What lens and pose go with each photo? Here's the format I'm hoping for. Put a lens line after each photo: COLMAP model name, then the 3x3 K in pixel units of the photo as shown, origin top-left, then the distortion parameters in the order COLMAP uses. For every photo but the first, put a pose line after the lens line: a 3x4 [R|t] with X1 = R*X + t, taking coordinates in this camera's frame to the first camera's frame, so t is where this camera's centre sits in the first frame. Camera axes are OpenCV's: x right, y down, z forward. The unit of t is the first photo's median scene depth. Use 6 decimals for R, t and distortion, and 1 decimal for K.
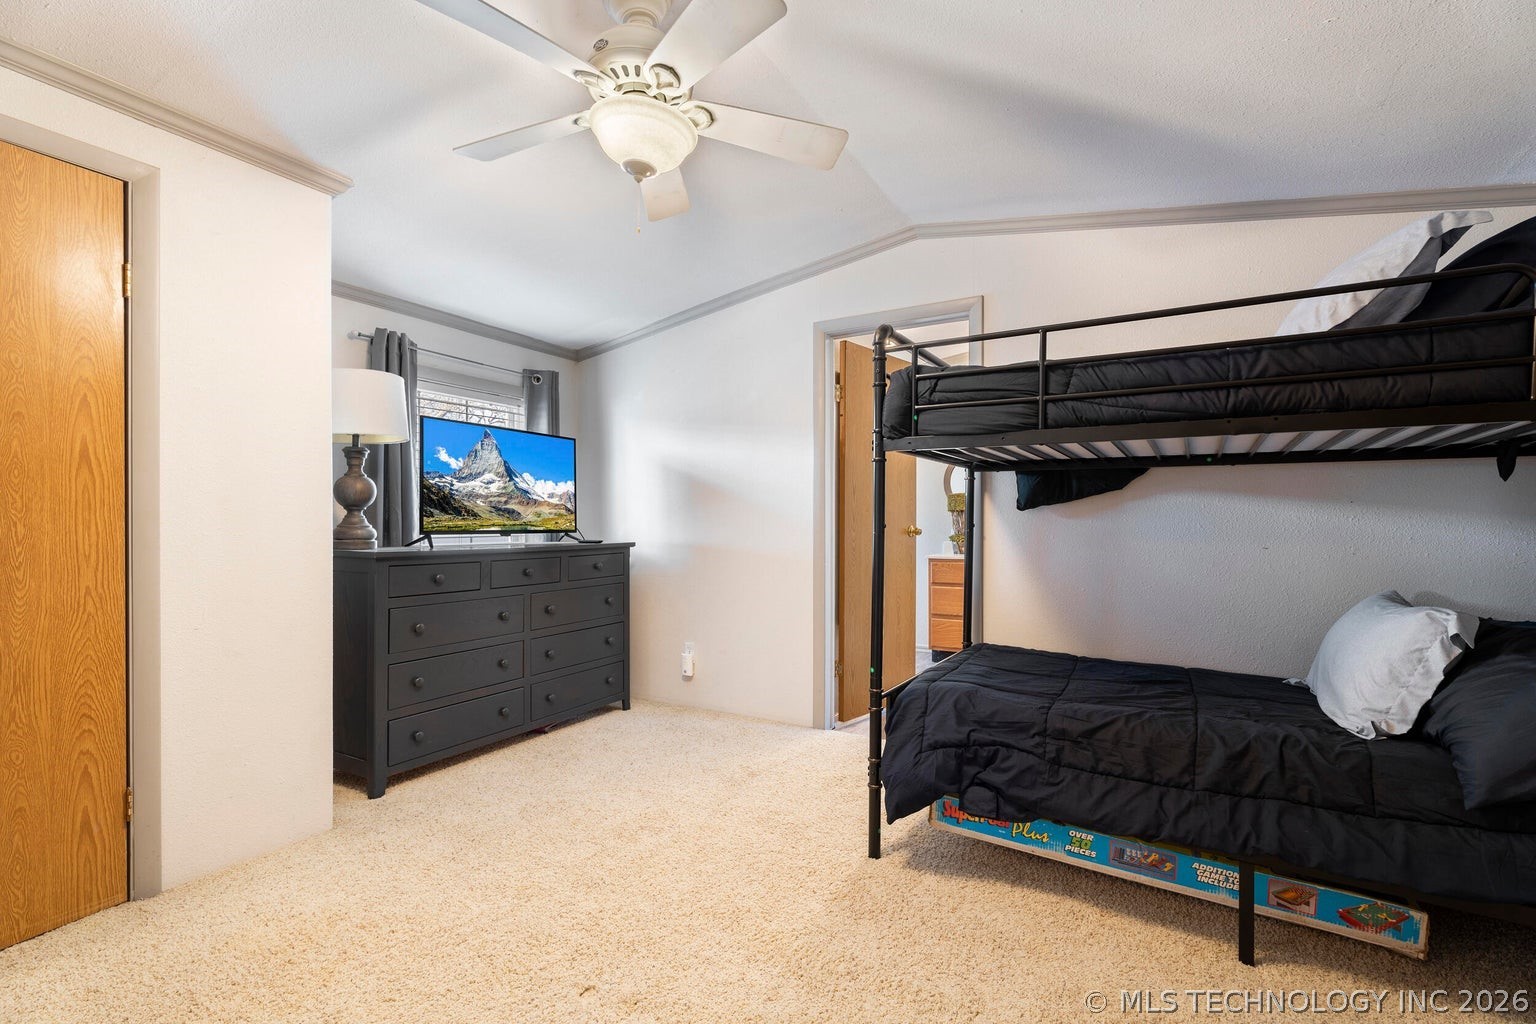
lens RADIAL K [[693.7, 0, 773.0], [0, 693.7, 520.8], [0, 0, 1]] dist [0.004093, 0.000153]
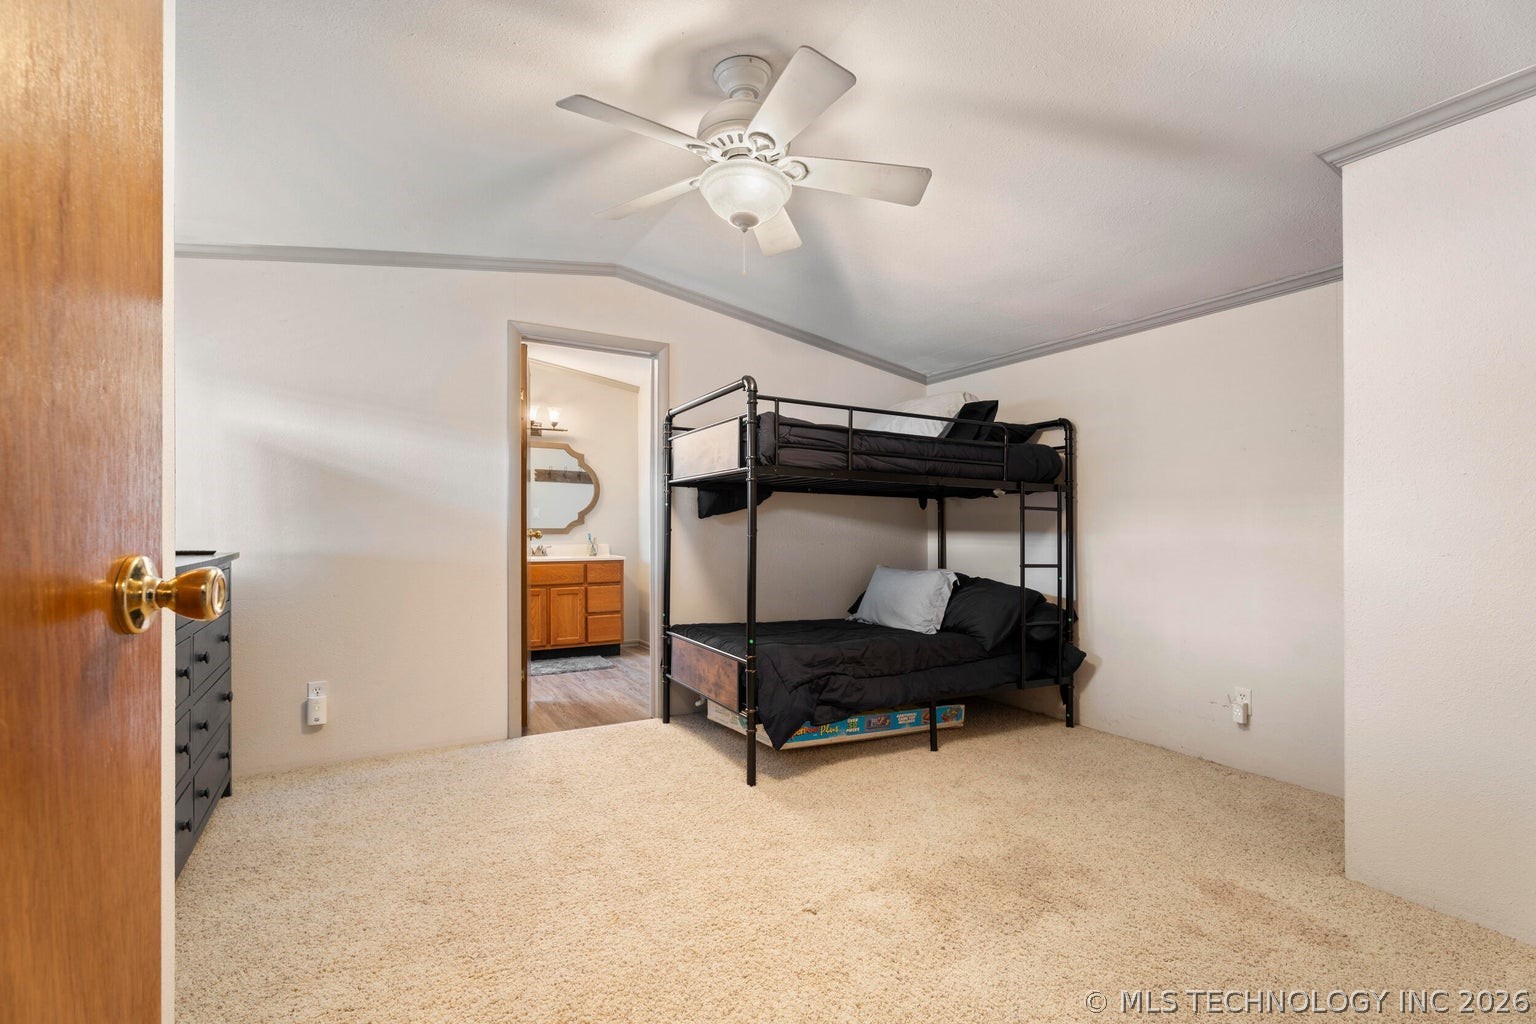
lens RADIAL K [[693.7, 0, 774.2], [0, 693.7, 520.3], [0, 0, 1]] dist [0.004093, 0.000153]
pose [[0.489827, 0.014966, 0.871691, -1.083794], [-0.010250, 0.999882, -0.011407, 0.002995], [-0.871759, -0.003347, 0.489923, 0.366025]]
